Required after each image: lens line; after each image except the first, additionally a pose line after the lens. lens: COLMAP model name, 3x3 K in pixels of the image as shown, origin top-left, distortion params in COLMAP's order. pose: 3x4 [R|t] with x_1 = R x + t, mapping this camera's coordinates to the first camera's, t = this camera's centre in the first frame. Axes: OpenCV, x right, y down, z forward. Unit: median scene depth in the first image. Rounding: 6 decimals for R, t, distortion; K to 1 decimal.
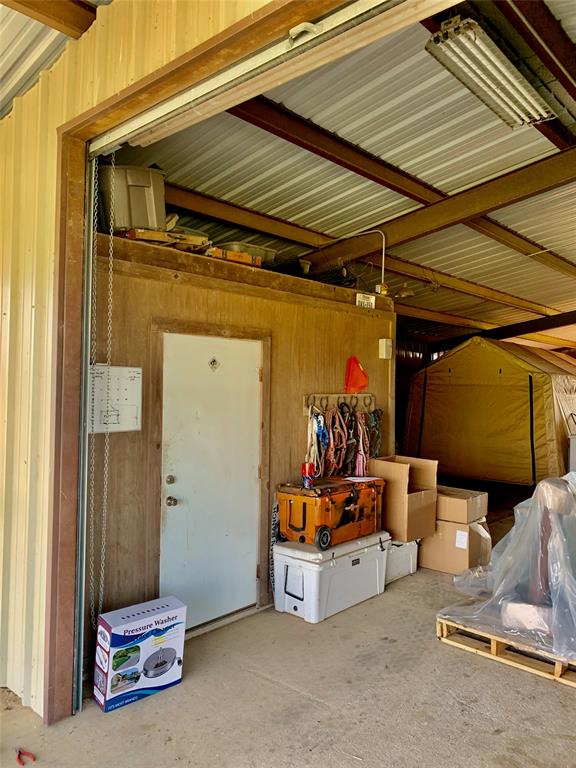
lens RADIAL K [[579.8, 0, 288.0], [0, 579.8, 384.0], [0, 0, 1]] dist [0.066845, -0.082003]
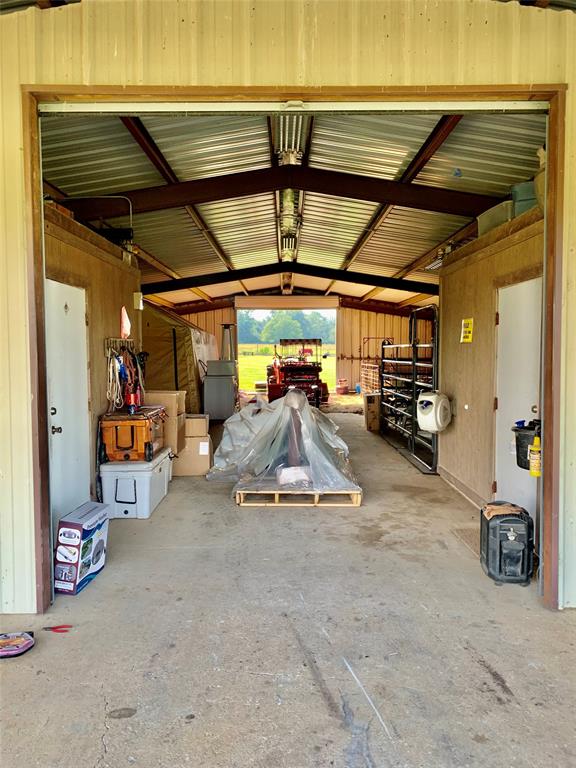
lens RADIAL K [[579.8, 0, 288.0], [0, 579.8, 384.0], [0, 0, 1]] dist [0.066845, -0.082003]
pose [[0.736779, -0.056771, 0.673746, -0.566521], [0.008344, 0.997156, 0.074897, 0.029300], [-0.676082, -0.049561, 0.735158, -0.115407]]
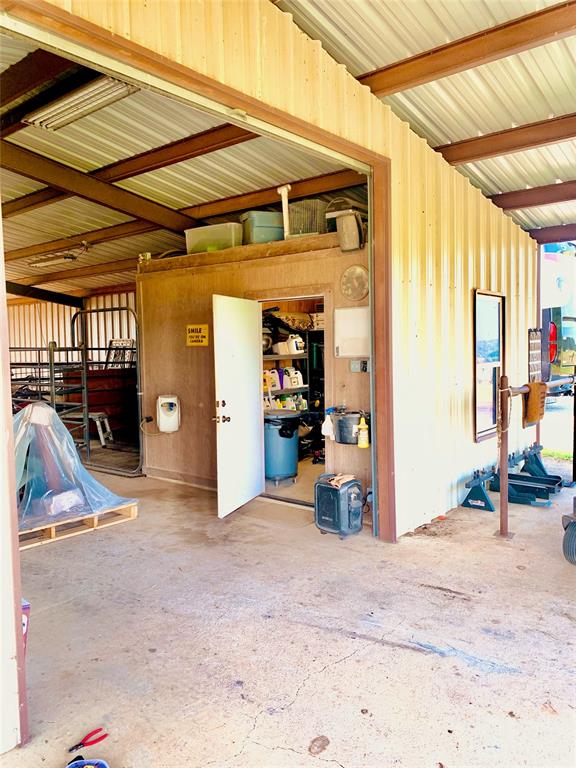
lens RADIAL K [[579.8, 0, 288.0], [0, 579.8, 384.0], [0, 0, 1]] dist [0.066845, -0.082003]
pose [[-0.043900, -0.081450, 0.995710, -0.837639], [0.010924, 0.996572, 0.082003, 0.013977], [-0.998976, 0.014478, -0.042860, 0.465065]]
